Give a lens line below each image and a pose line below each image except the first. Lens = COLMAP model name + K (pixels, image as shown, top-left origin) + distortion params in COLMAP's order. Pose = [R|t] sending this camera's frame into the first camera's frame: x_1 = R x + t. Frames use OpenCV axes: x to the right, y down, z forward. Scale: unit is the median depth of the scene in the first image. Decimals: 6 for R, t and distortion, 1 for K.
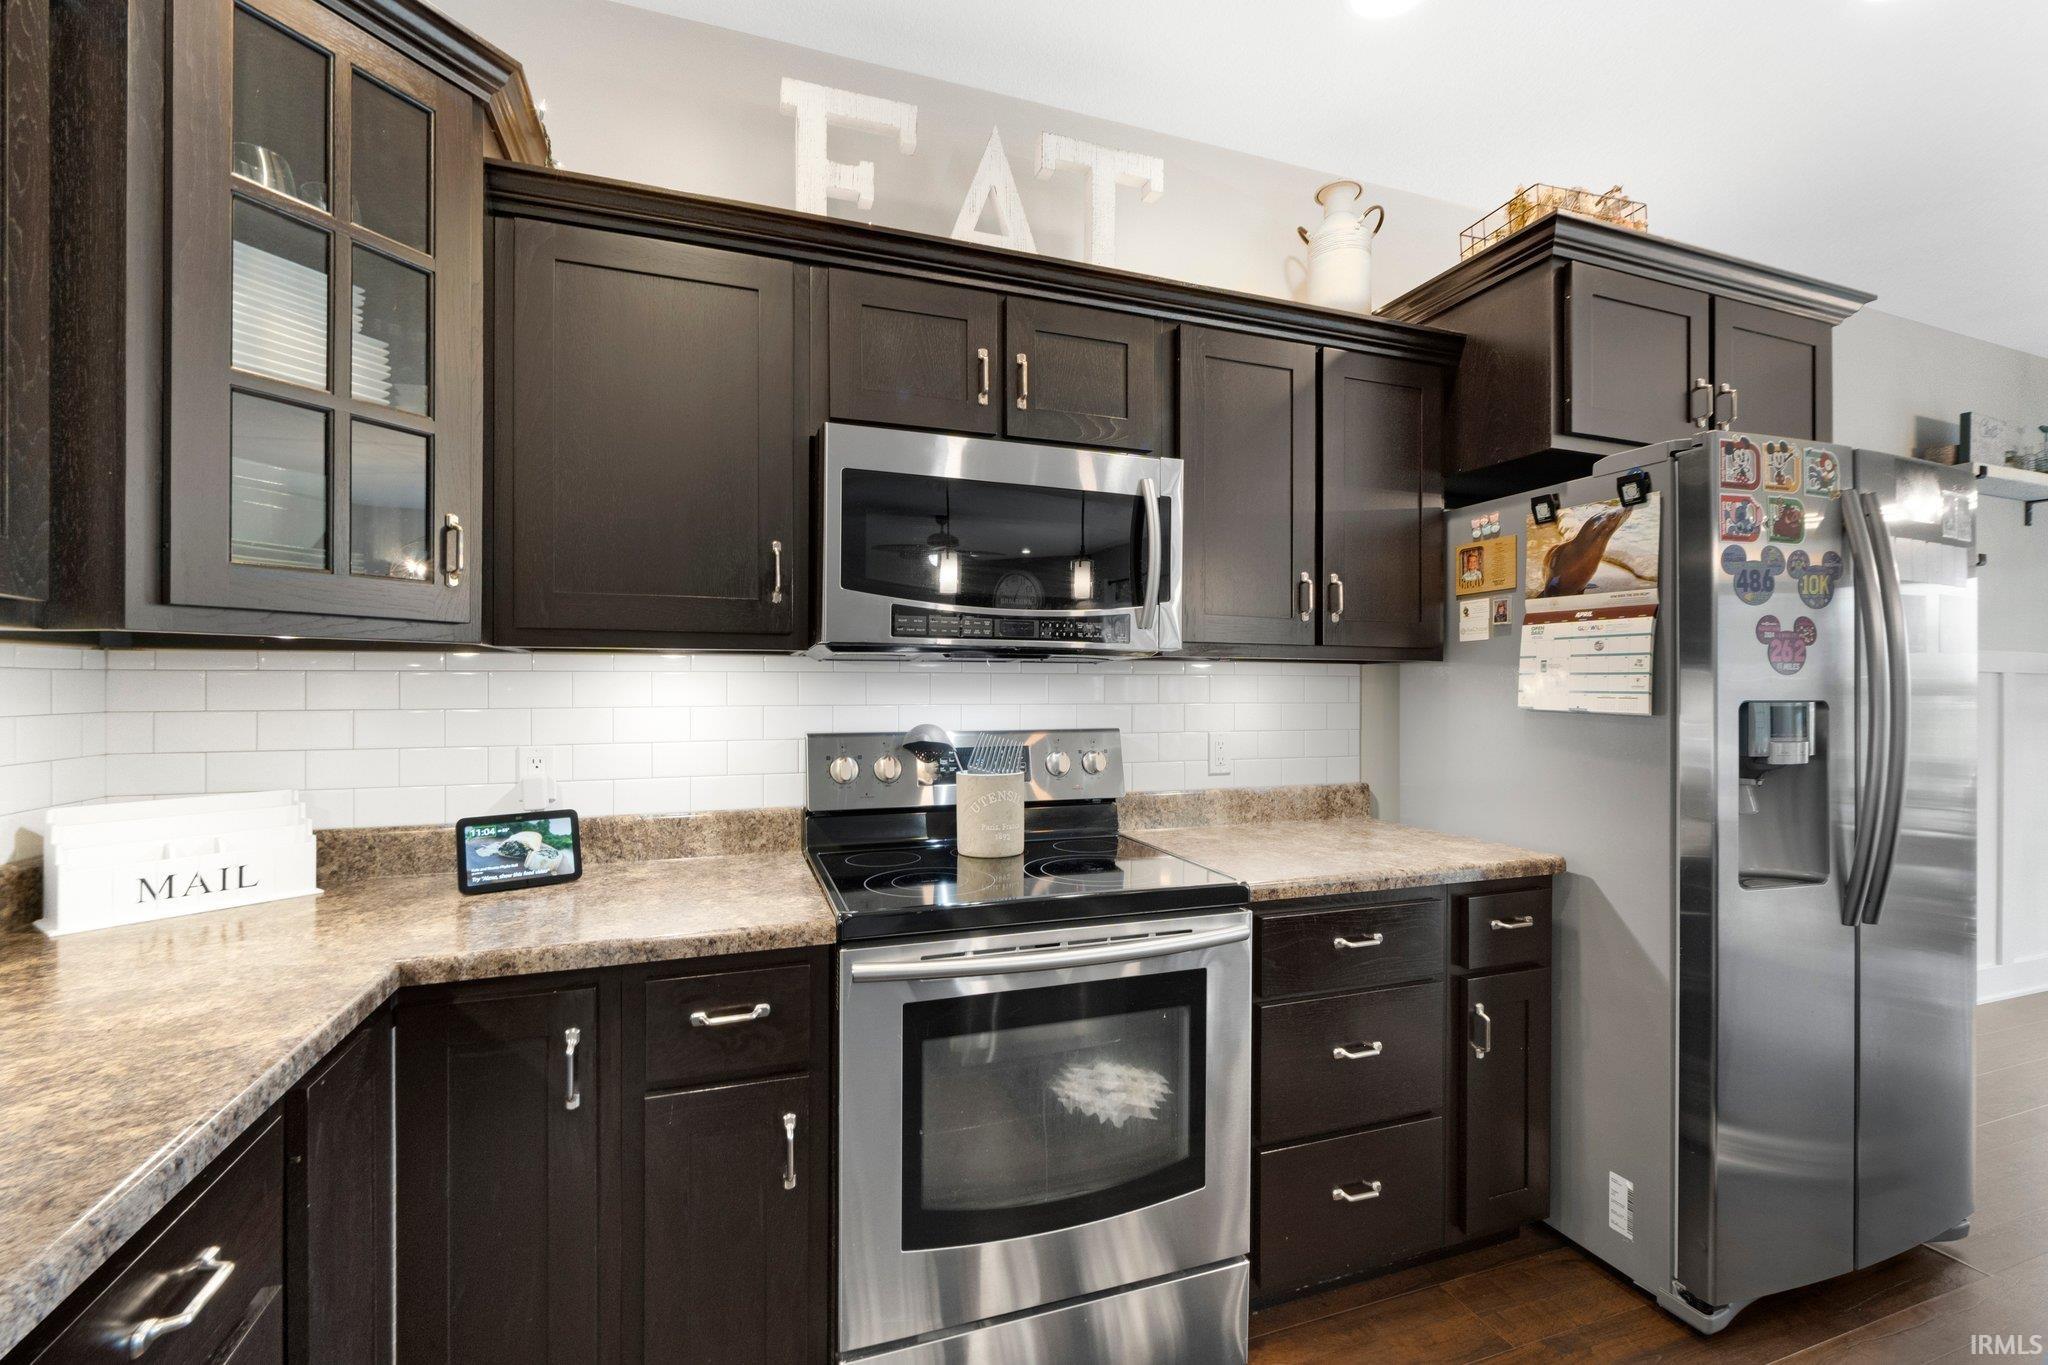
lens RADIAL K [[860.9, 0, 1024.0], [0, 860.9, 682.5], [0, 0, 1]] dist [-0.002993, -0.000137]
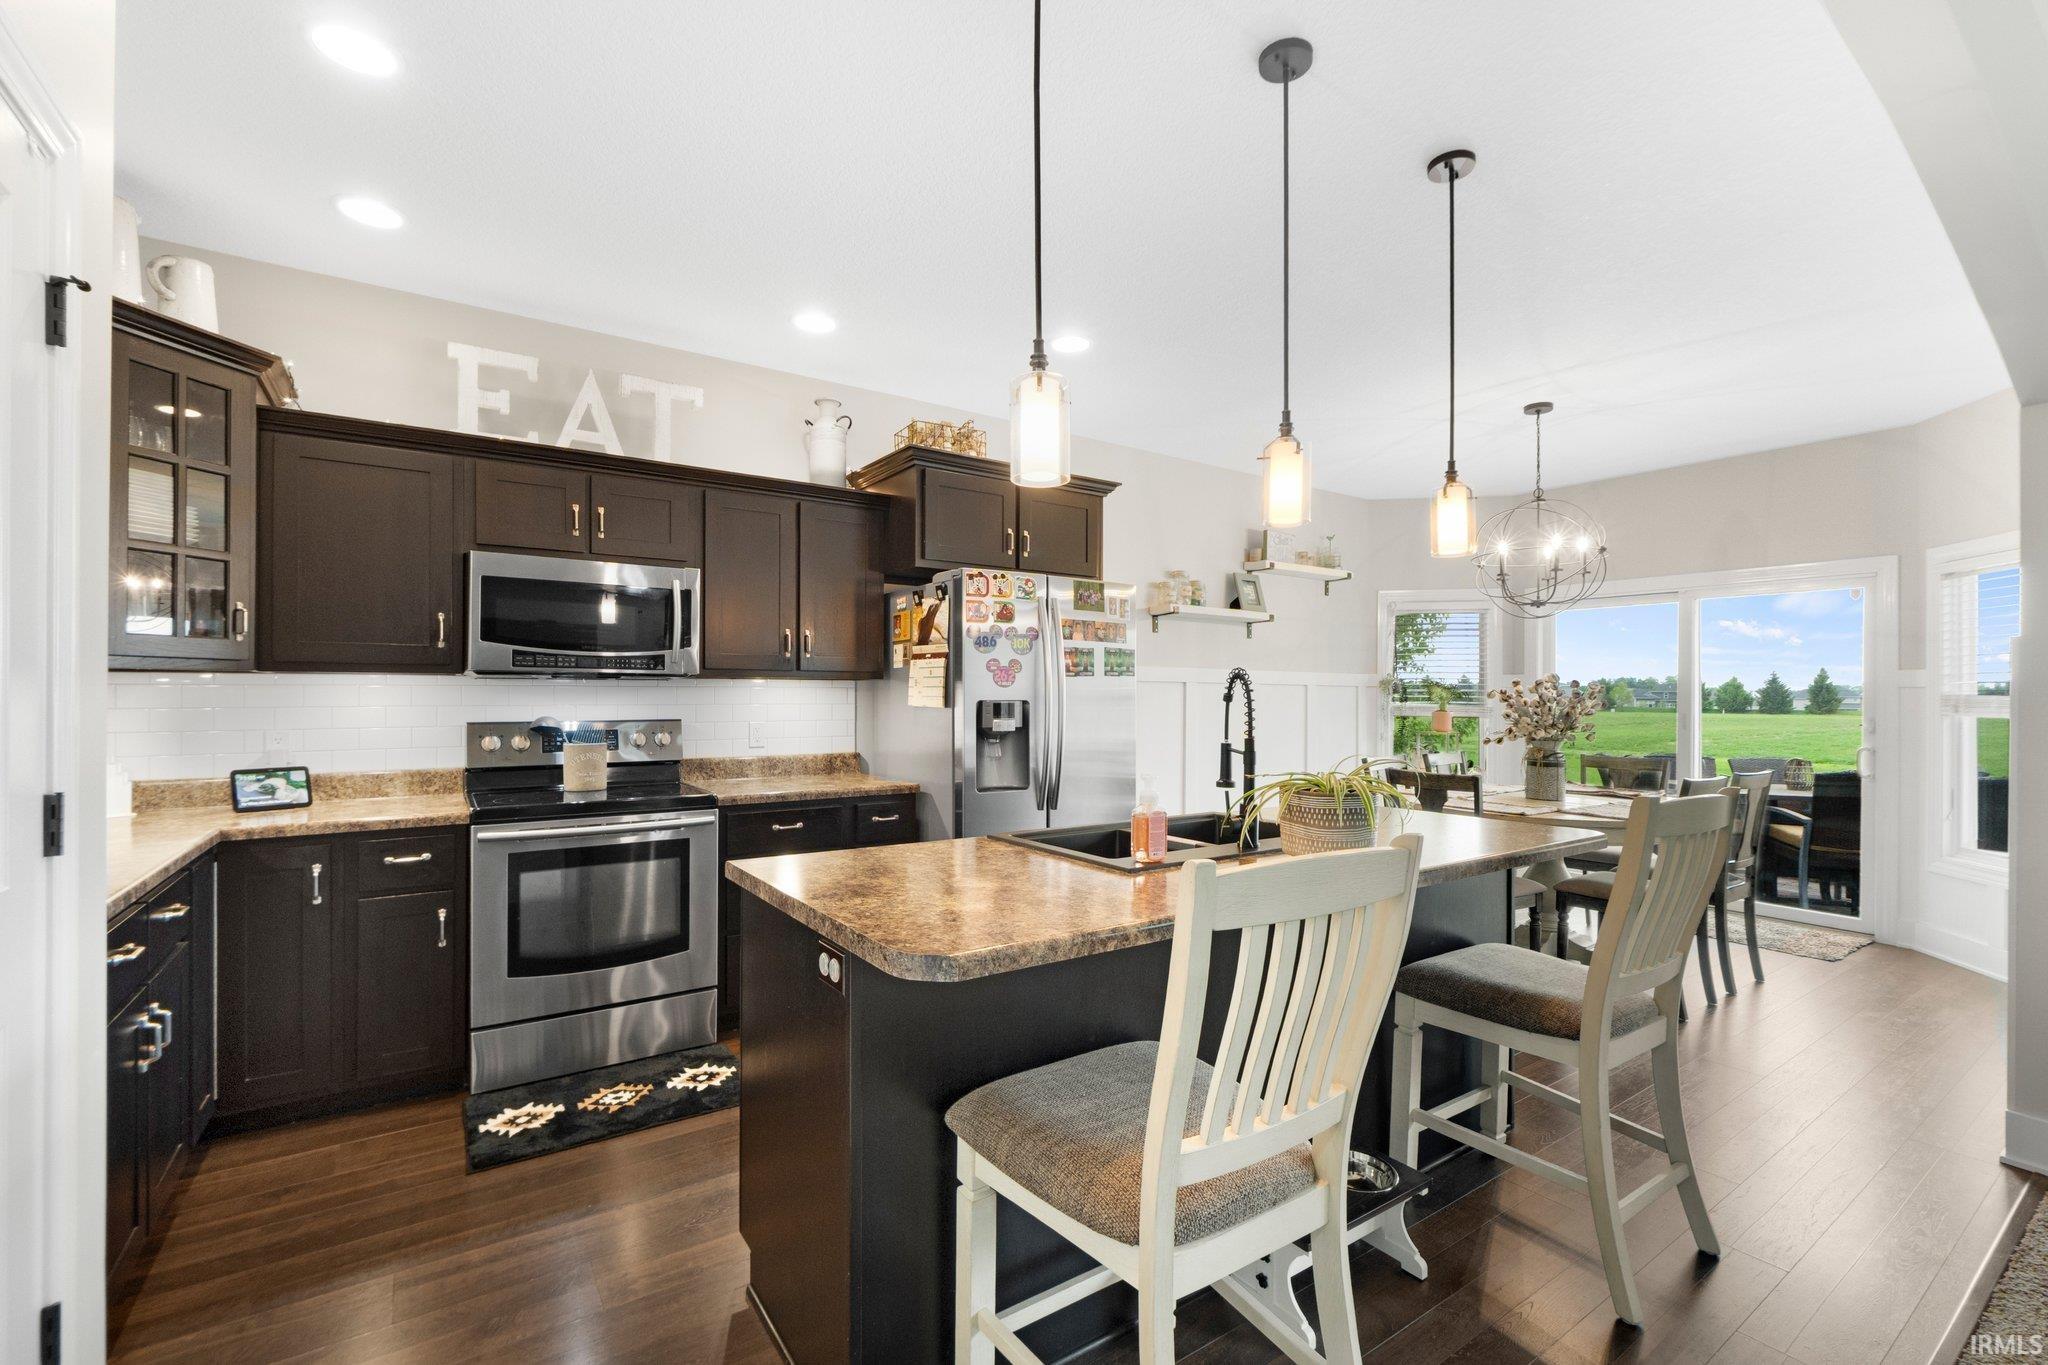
lens RADIAL K [[891.4, 0, 1035.9], [0, 891.4, 687.7], [0, 0, 1]] dist [0.001238, 0.000312]
pose [[0.966978, 0.000106, 0.254862, 0.420562], [0.000976, 0.999991, -0.004119, 0.000174], [-0.254860, 0.004232, 0.966969, -1.070095]]
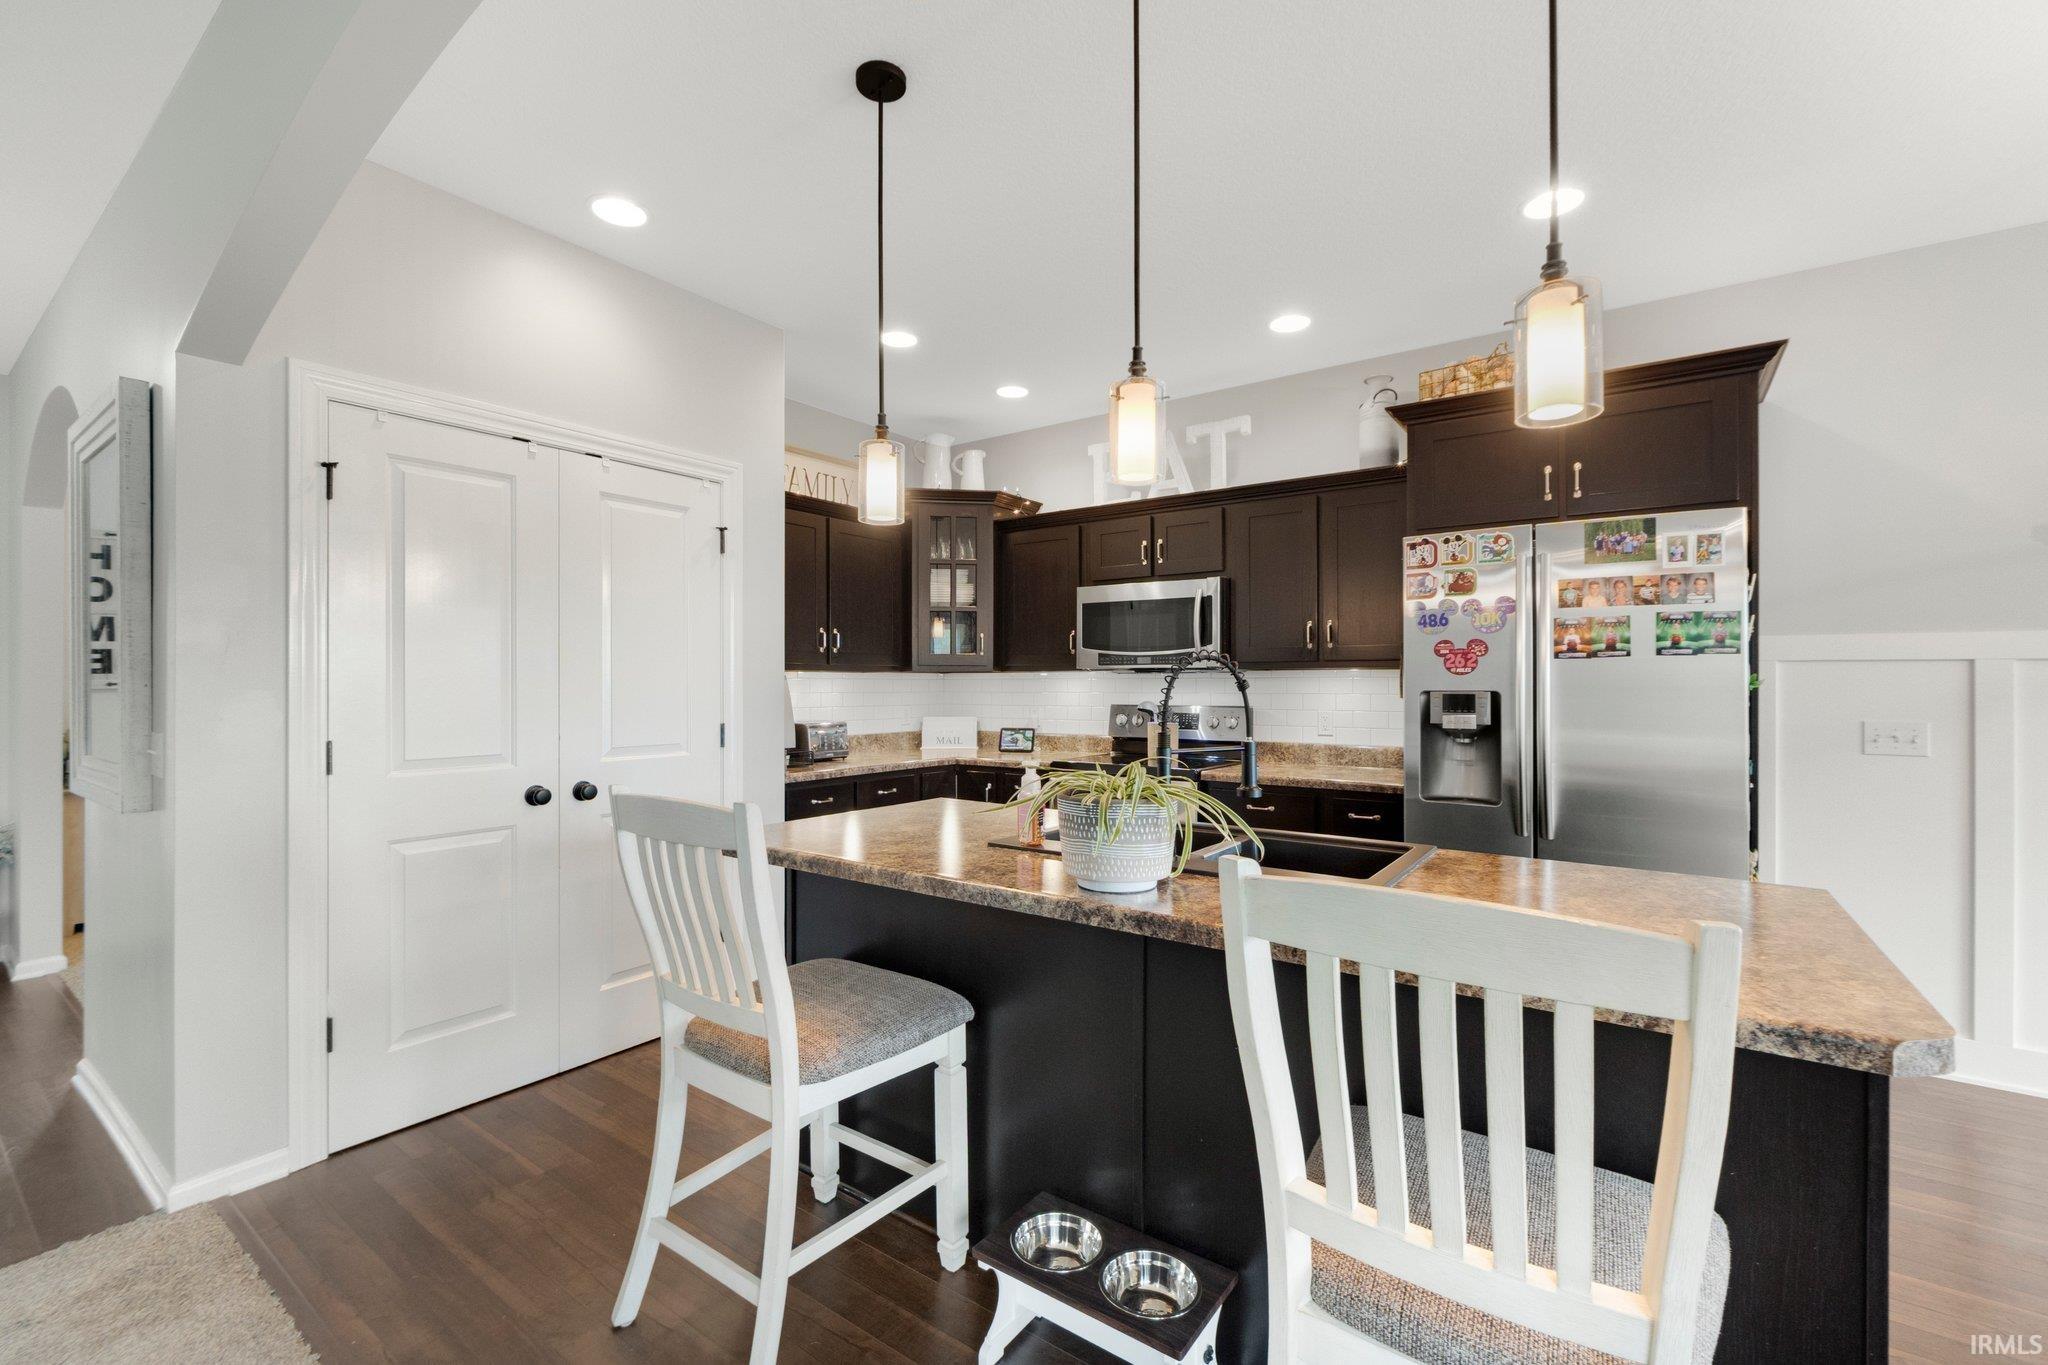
lens RADIAL K [[860.9, 0, 1024.0], [0, 860.9, 682.5], [0, 0, 1]] dist [-0.002993, -0.000137]
pose [[0.567587, -0.005772, -0.823293, 1.774949], [0.004298, 0.999983, -0.004047, 0.007681], [0.823302, -0.001241, 0.567602, -0.632645]]
